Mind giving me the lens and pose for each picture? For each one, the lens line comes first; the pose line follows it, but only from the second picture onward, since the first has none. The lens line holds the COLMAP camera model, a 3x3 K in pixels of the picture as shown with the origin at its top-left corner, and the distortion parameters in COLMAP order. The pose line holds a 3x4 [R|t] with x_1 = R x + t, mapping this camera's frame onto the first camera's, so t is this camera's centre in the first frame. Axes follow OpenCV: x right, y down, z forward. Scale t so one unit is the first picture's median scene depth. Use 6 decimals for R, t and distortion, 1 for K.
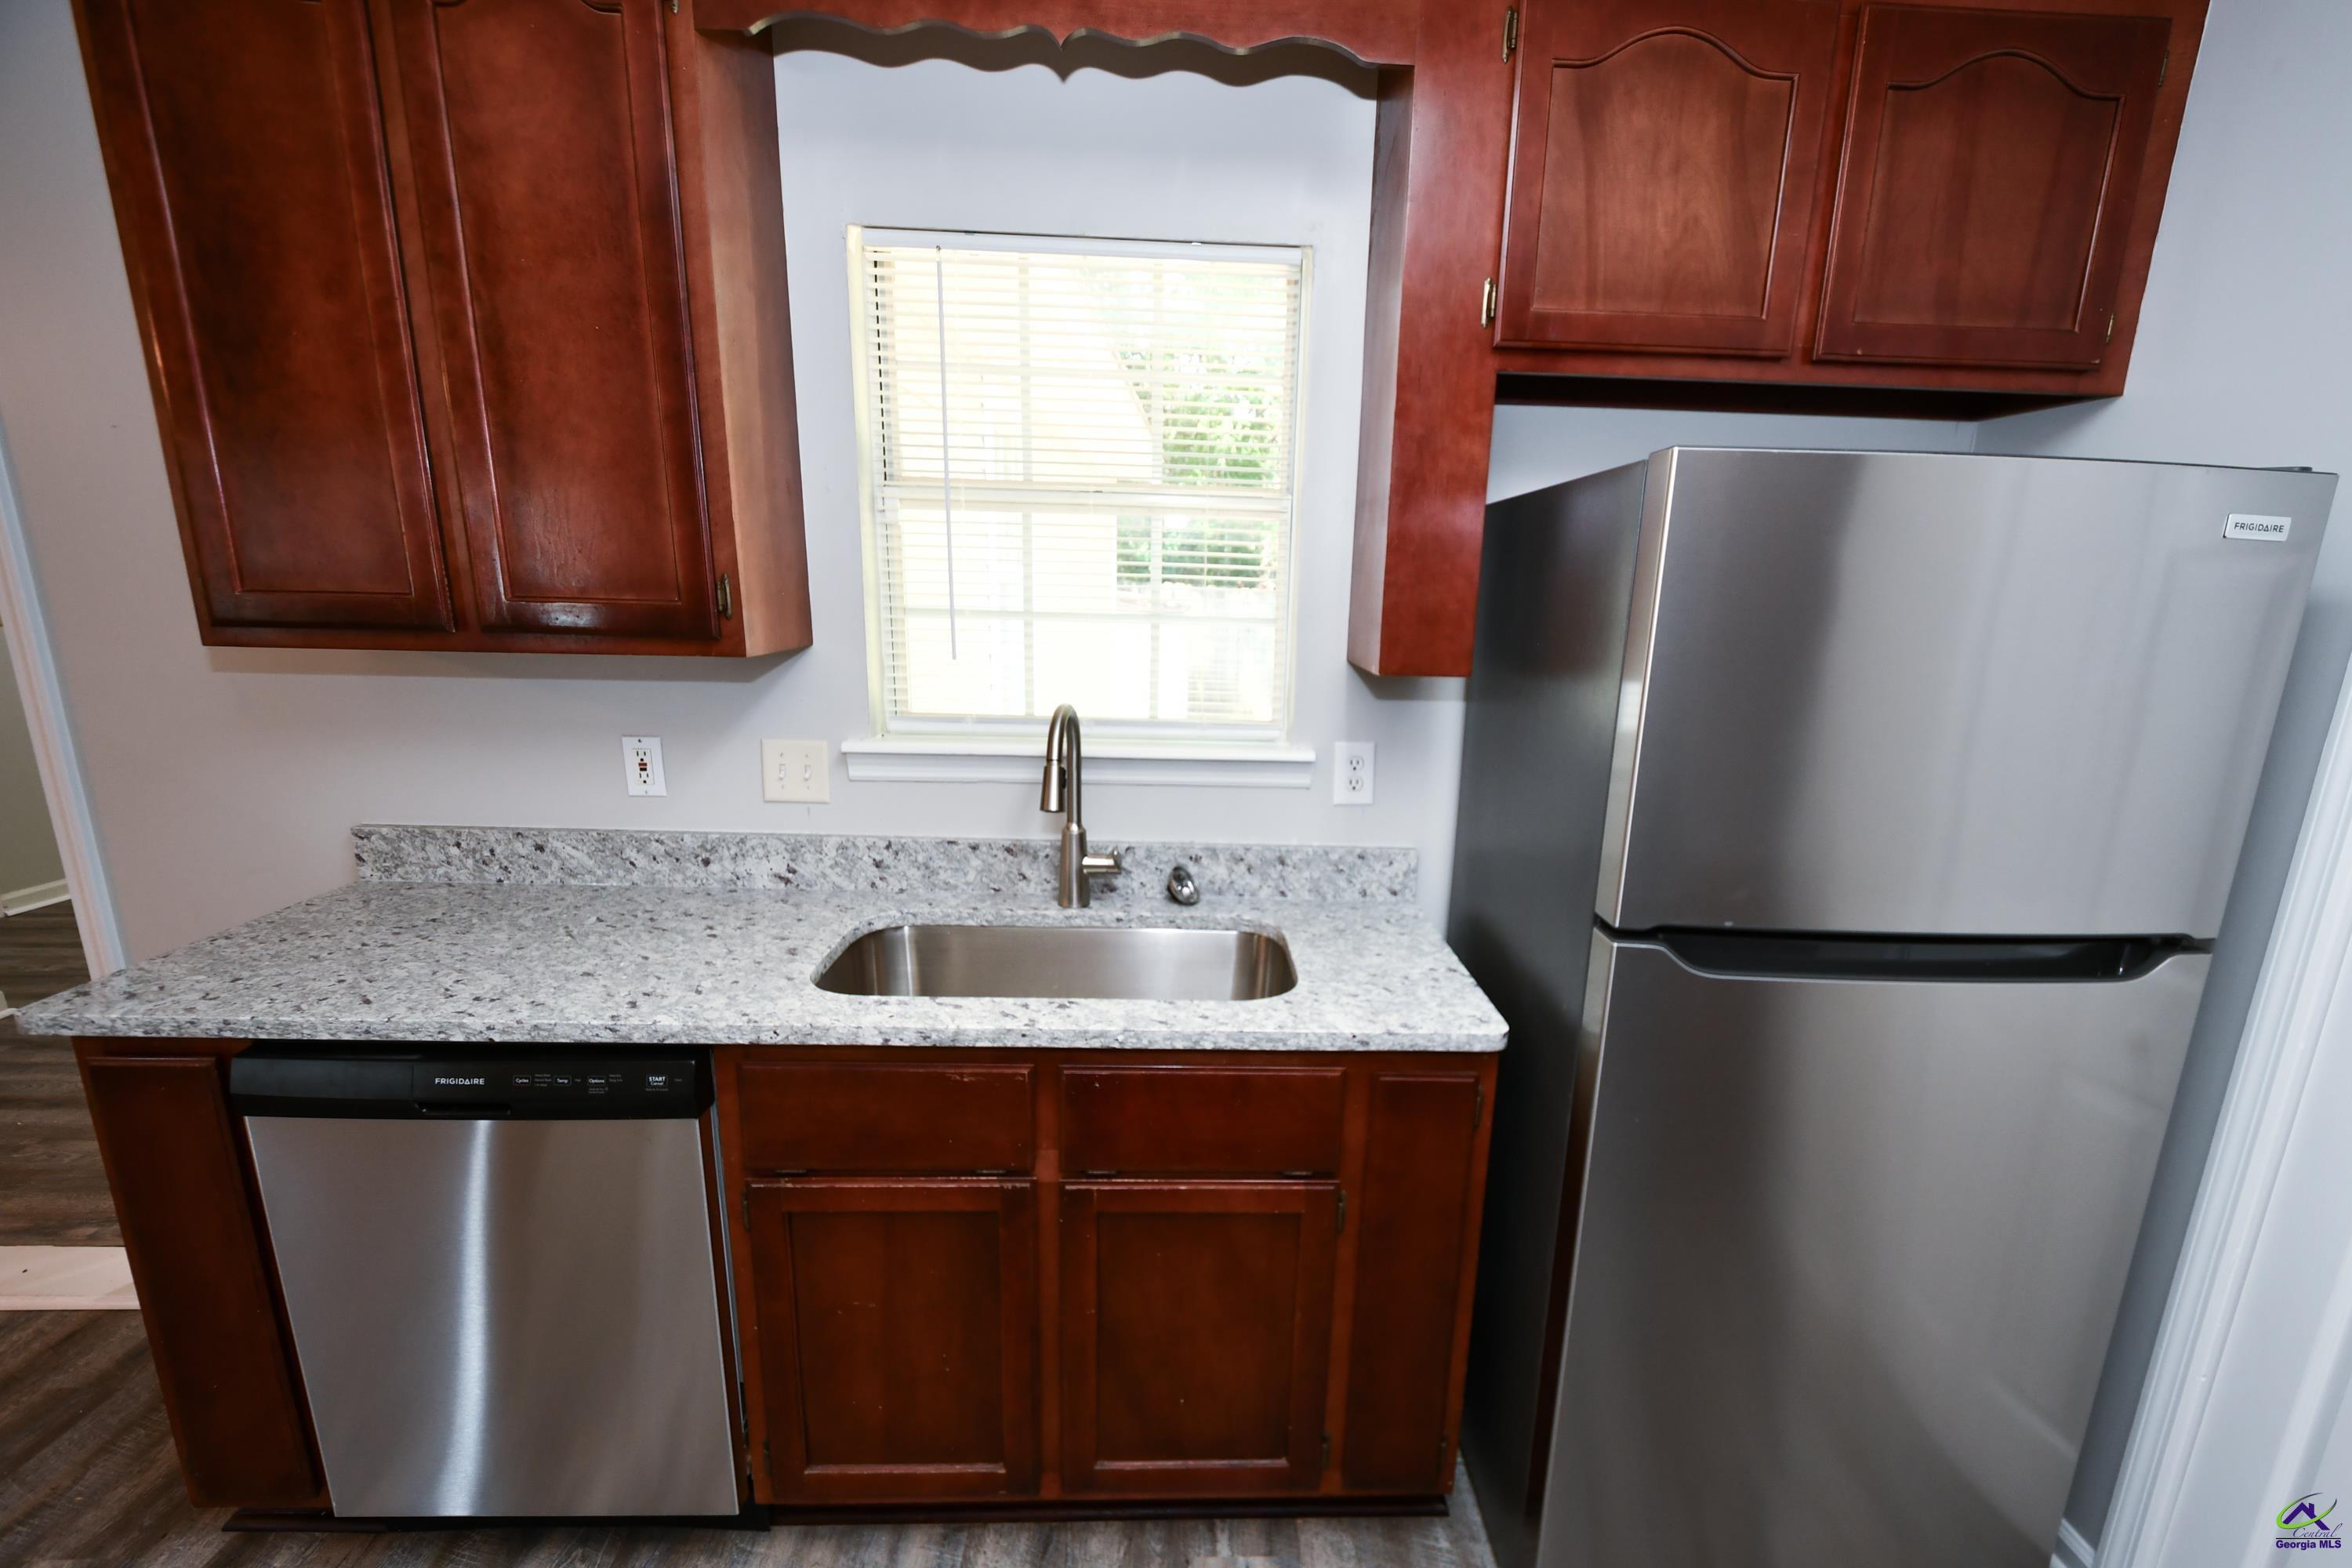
lens RADIAL K [[1027.0, 0, 1237.3], [0, 1027.0, 831.3], [0, 0, 1]] dist [0.010825, -0.009804]
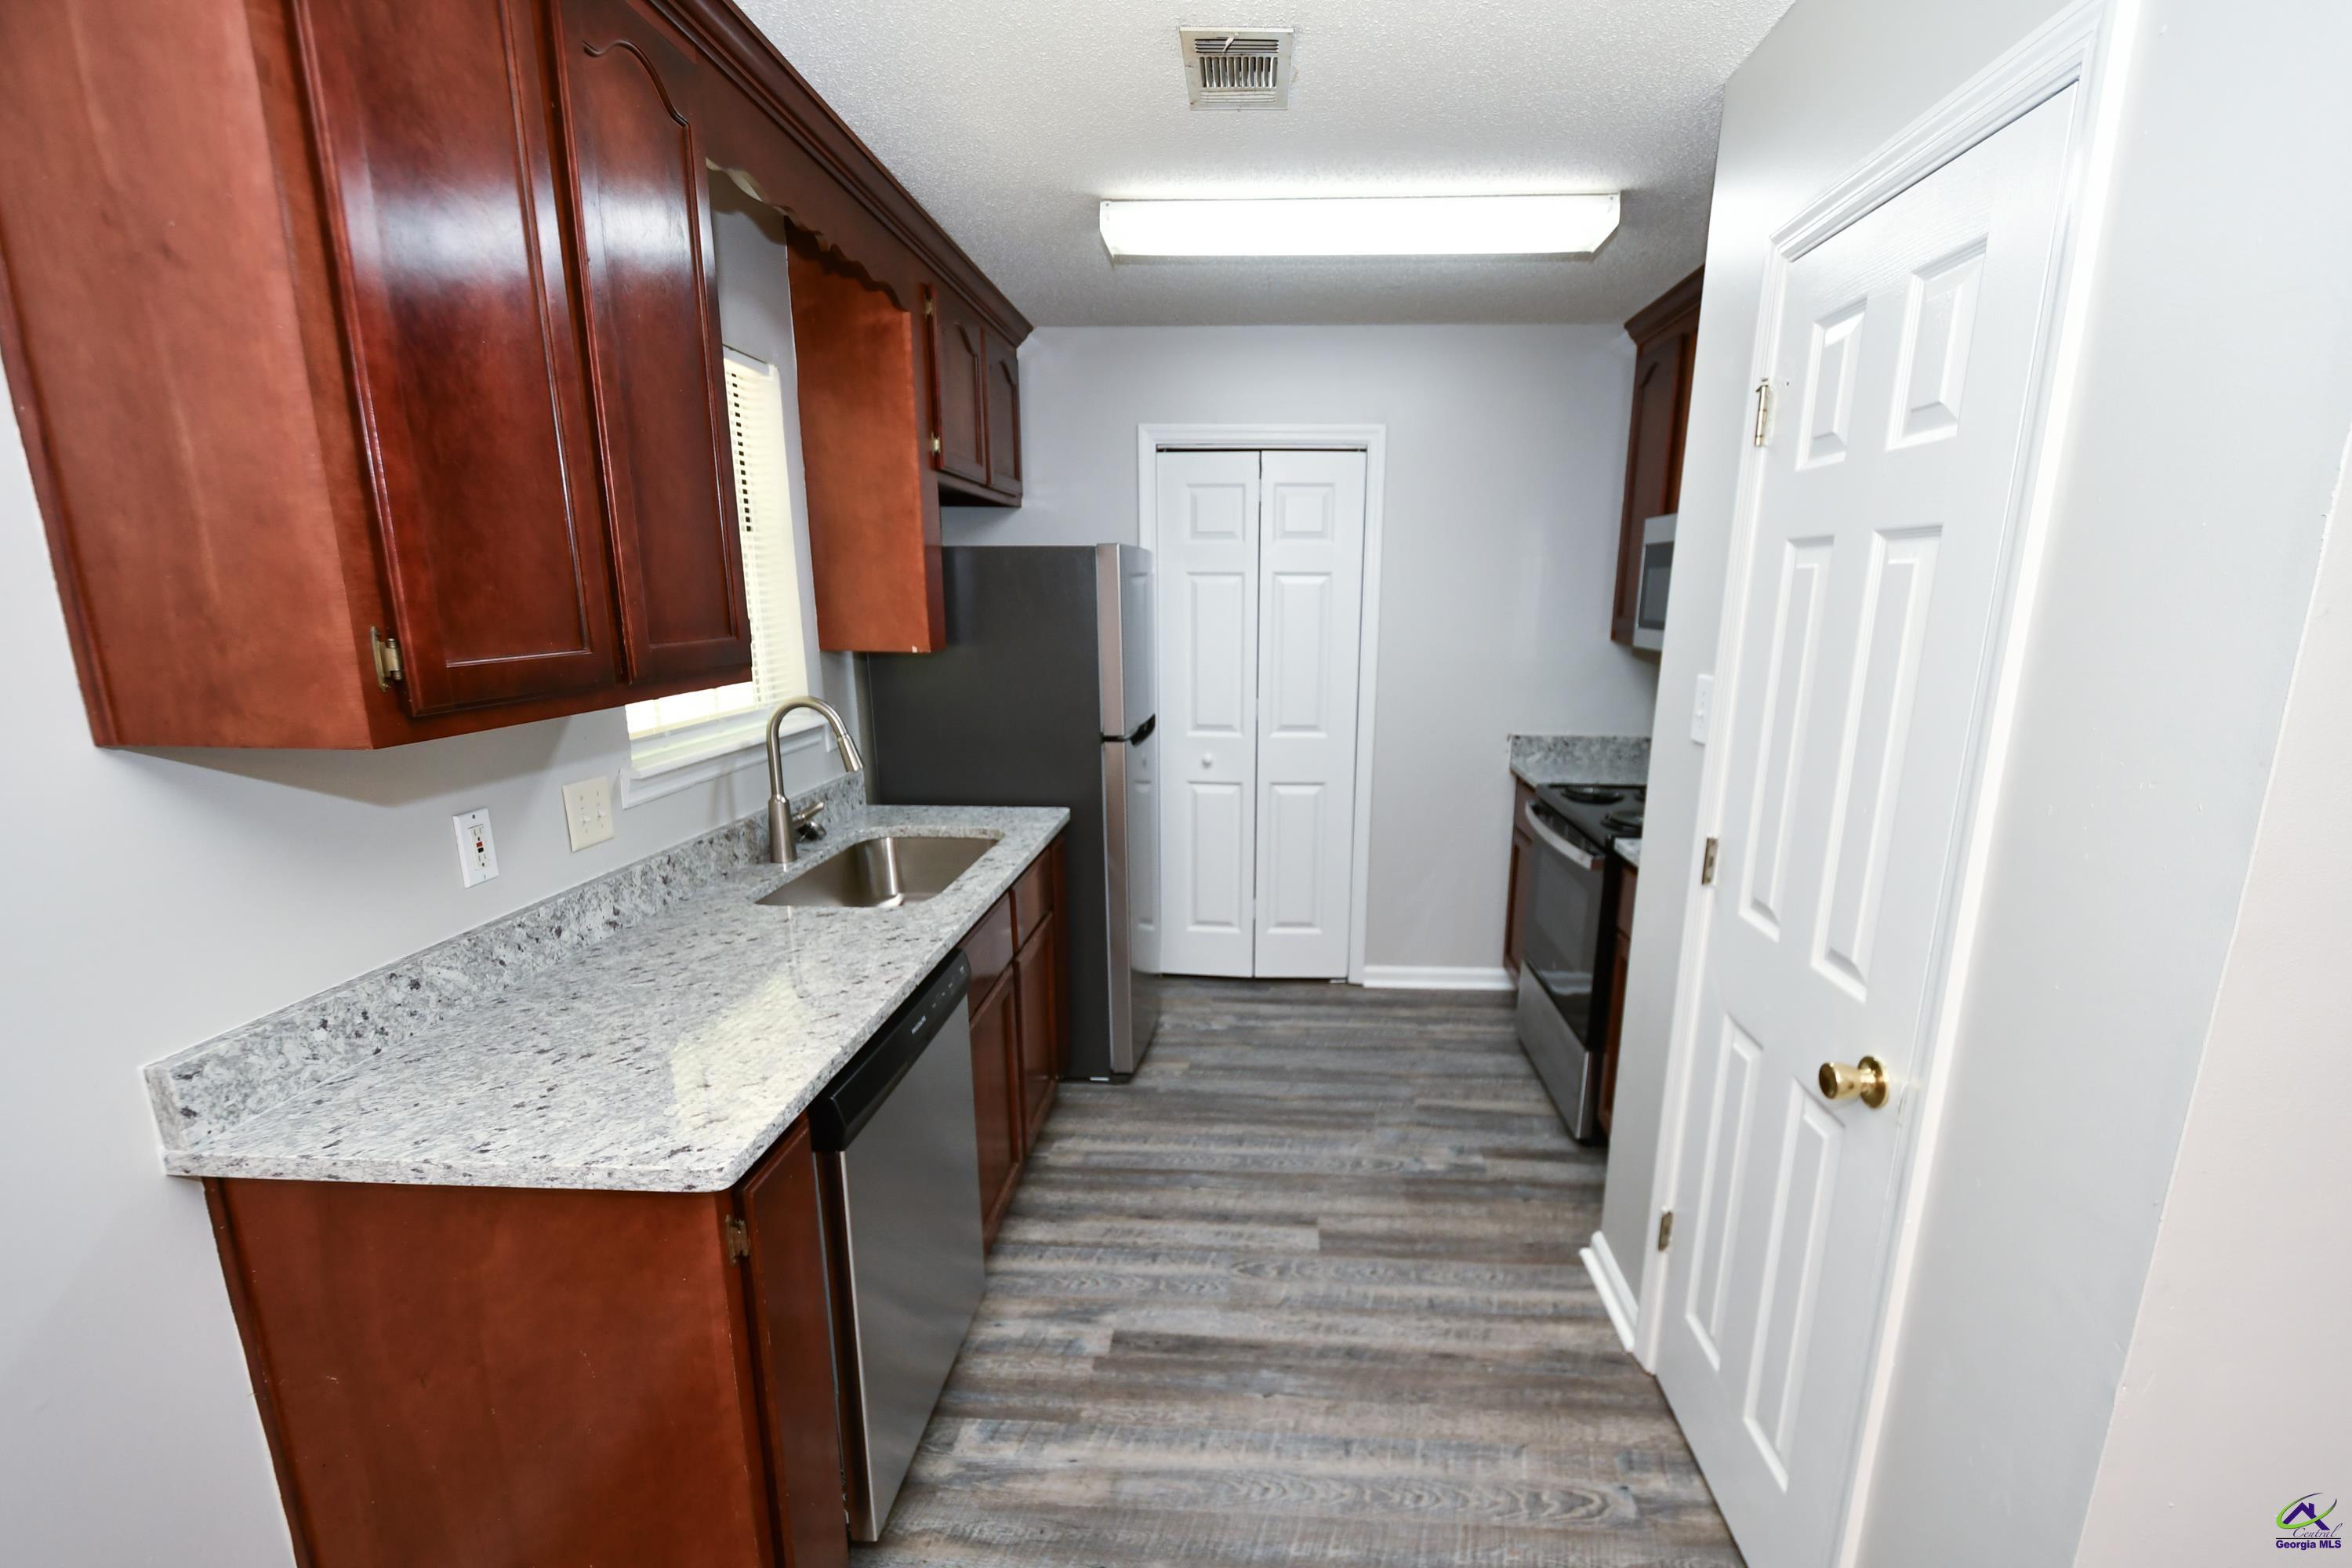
lens RADIAL K [[1027.0, 0, 1237.3], [0, 1027.0, 831.3], [0, 0, 1]] dist [0.010825, -0.009804]
pose [[0.080378, -0.254232, 0.963798, -1.317536], [0.229725, 0.945621, 0.230278, -0.124658], [-0.969931, 0.202899, 0.134410, 0.287002]]
